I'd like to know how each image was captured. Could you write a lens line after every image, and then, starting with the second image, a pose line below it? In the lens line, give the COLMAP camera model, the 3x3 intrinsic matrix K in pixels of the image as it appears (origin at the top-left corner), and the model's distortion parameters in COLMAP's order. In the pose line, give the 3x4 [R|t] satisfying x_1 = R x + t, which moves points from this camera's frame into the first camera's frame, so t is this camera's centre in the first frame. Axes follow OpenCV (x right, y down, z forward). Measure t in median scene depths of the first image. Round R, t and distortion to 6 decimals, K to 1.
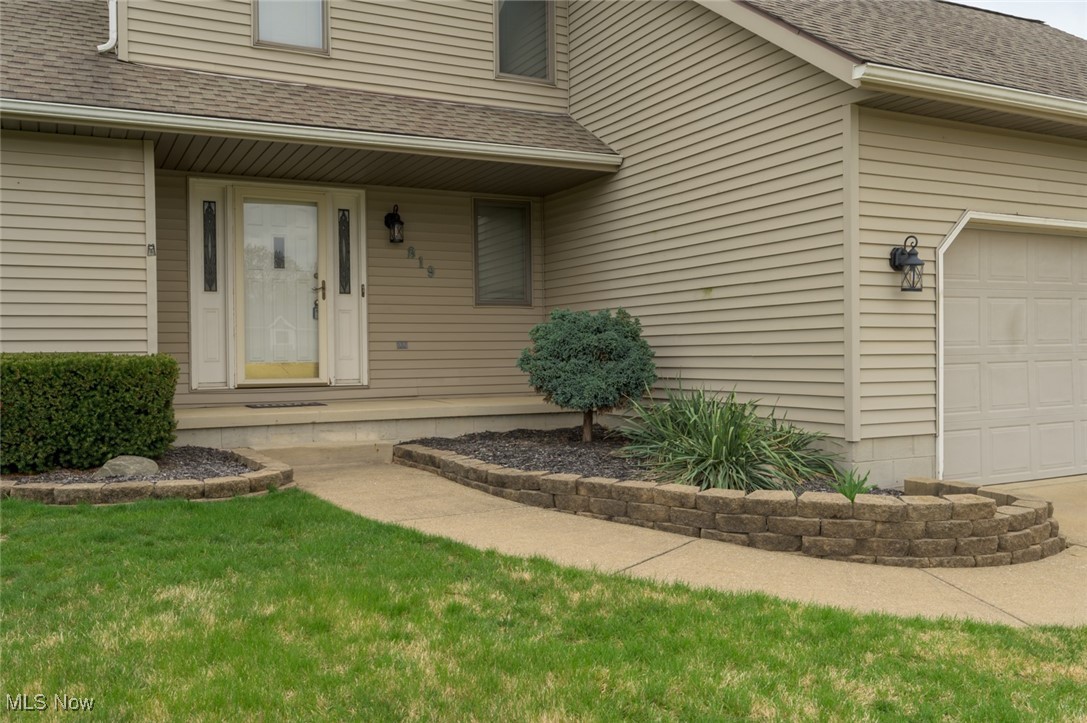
lens RADIAL K [[946.2, 0, 542.7], [0, 946.2, 358.7], [0, 0, 1]] dist [-0.006930, -0.003497]
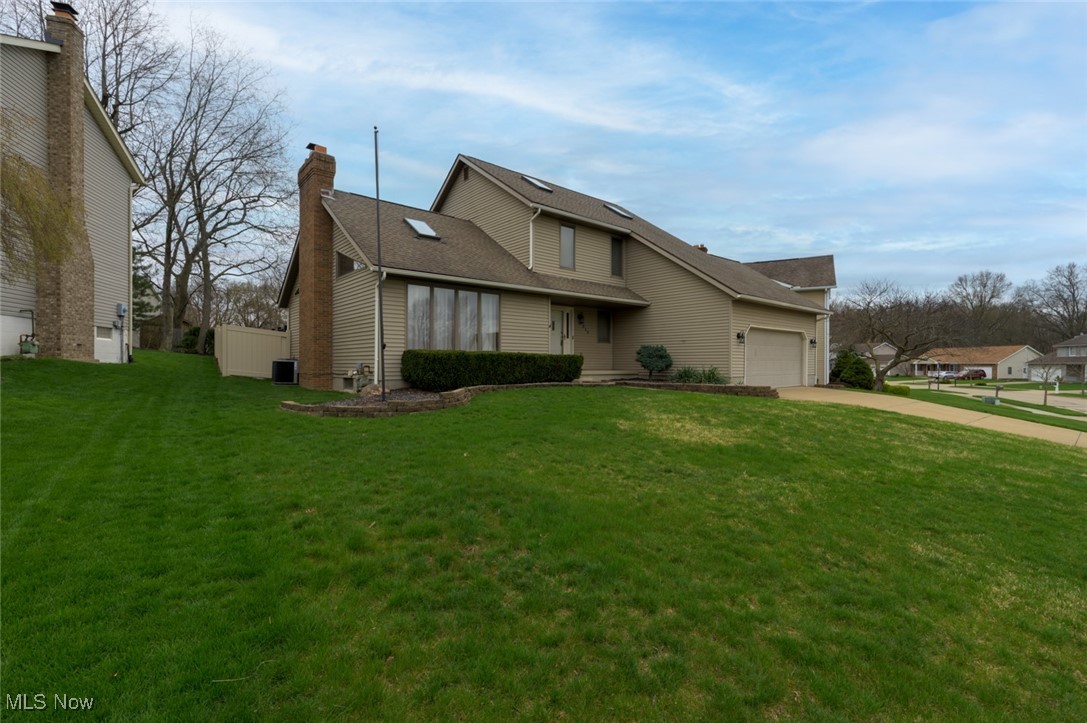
lens RADIAL K [[485.7, 0, 544.1], [0, 485.7, 364.5], [0, 0, 1]] dist [-0.000361, -0.000006]
pose [[0.968457, 0.009251, 0.249011, -0.816564], [-0.009708, 0.999953, 0.000607, 0.027449], [-0.248993, -0.003005, 0.968501, -0.738655]]
